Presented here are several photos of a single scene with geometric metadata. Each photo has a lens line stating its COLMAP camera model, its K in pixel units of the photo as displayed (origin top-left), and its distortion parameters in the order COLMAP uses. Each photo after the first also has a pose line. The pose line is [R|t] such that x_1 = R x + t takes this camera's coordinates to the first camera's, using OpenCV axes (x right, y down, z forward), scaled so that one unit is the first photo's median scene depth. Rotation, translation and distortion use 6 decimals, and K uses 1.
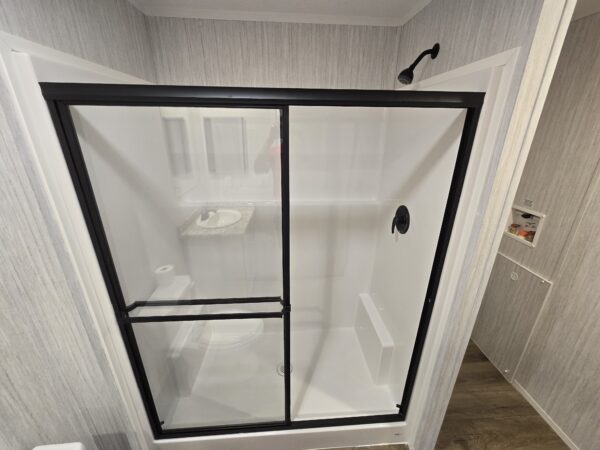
lens RADIAL K [[244.5, 0, 298.2], [0, 244.5, 216.6], [0, 0, 1]] dist [0.001890, 0.001442]
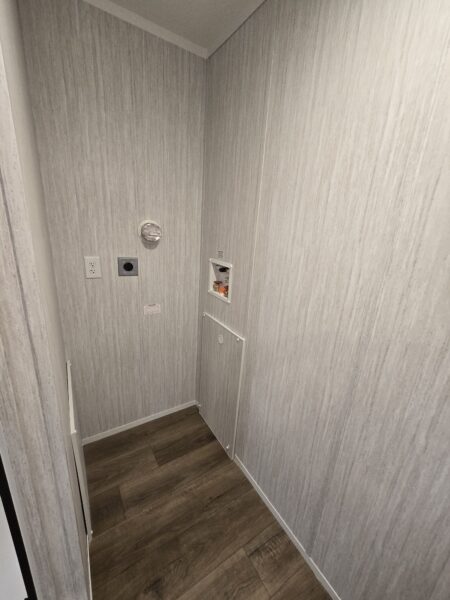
lens RADIAL K [[244.5, 0, 221.8], [0, 244.5, 296.9], [0, 0, 1]] dist [0.001890, 0.001442]
pose [[0.882906, -0.072617, 0.463901, 0.550461], [0.091385, 0.995652, -0.018070, 0.122838], [-0.460571, 0.058347, 0.885703, 0.233494]]
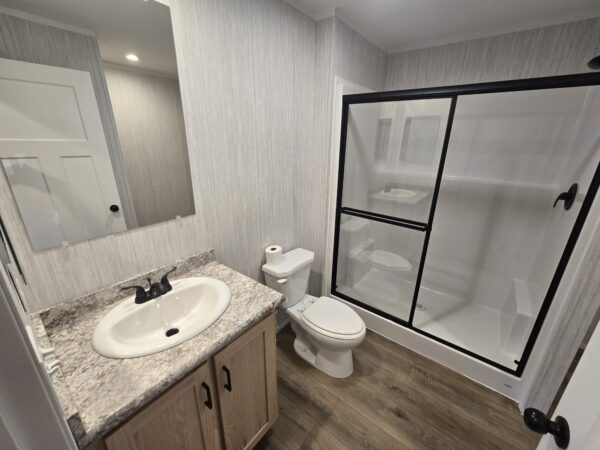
lens RADIAL K [[244.5, 0, 302.7], [0, 244.5, 219.8], [0, 0, 1]] dist [0.001890, 0.001442]
pose [[0.751561, 0.221318, -0.621429, 0.215660], [-0.240756, 0.969084, 0.053961, 0.302958], [0.614160, 0.109058, 0.781610, -0.496746]]
